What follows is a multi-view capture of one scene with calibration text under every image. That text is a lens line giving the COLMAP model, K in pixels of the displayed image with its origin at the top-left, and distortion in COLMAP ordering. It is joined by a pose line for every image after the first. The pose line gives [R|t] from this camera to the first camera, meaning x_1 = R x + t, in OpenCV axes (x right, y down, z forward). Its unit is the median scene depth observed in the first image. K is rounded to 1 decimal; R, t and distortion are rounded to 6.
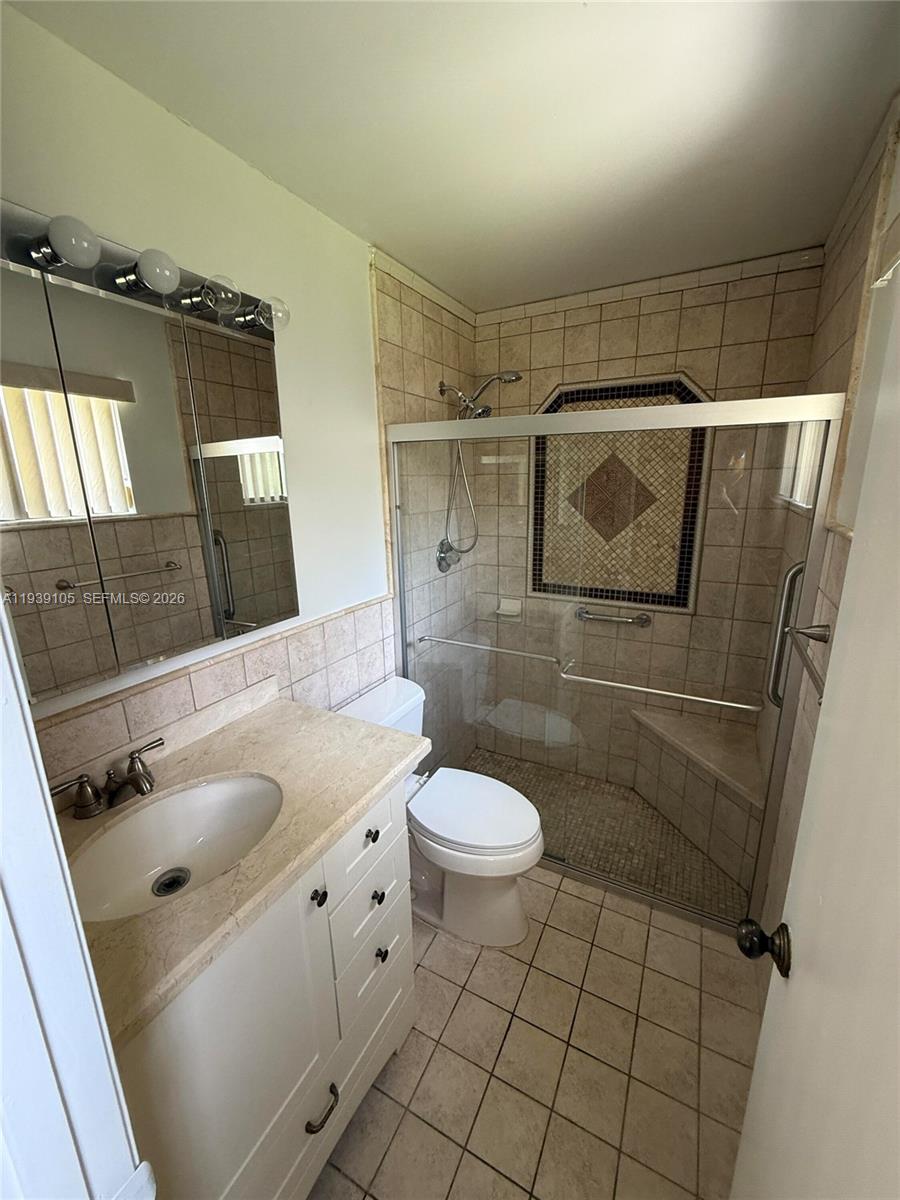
lens RADIAL K [[477.6, 0, 451.6], [0, 477.6, 598.3], [0, 0, 1]] dist [-0.001902, -0.000047]
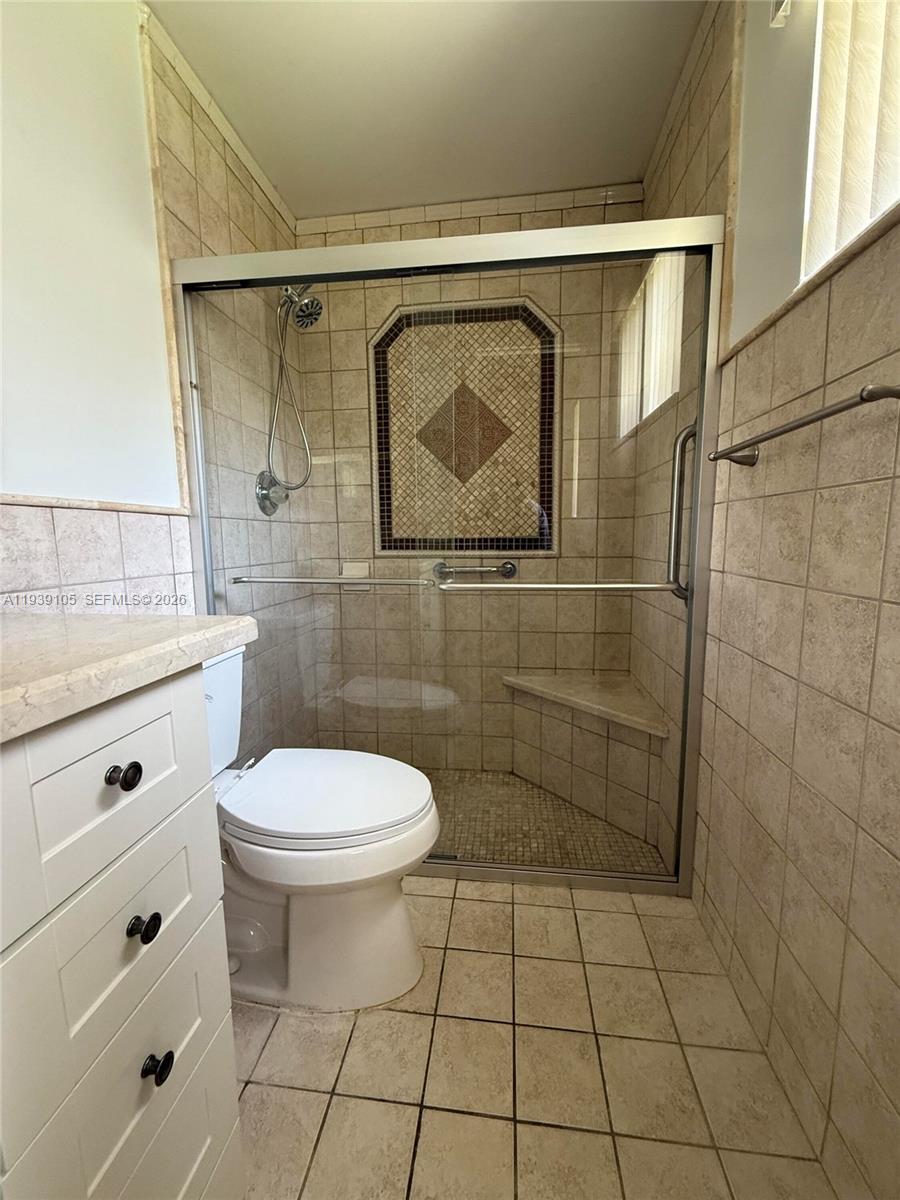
lens RADIAL K [[477.6, 0, 451.0], [0, 477.6, 598.5], [0, 0, 1]] dist [-0.001902, -0.000047]
pose [[0.936378, -0.038192, 0.348909, -0.013875], [0.081085, 0.990711, -0.109168, 0.206911], [-0.341498, 0.130514, 0.930777, 0.232517]]
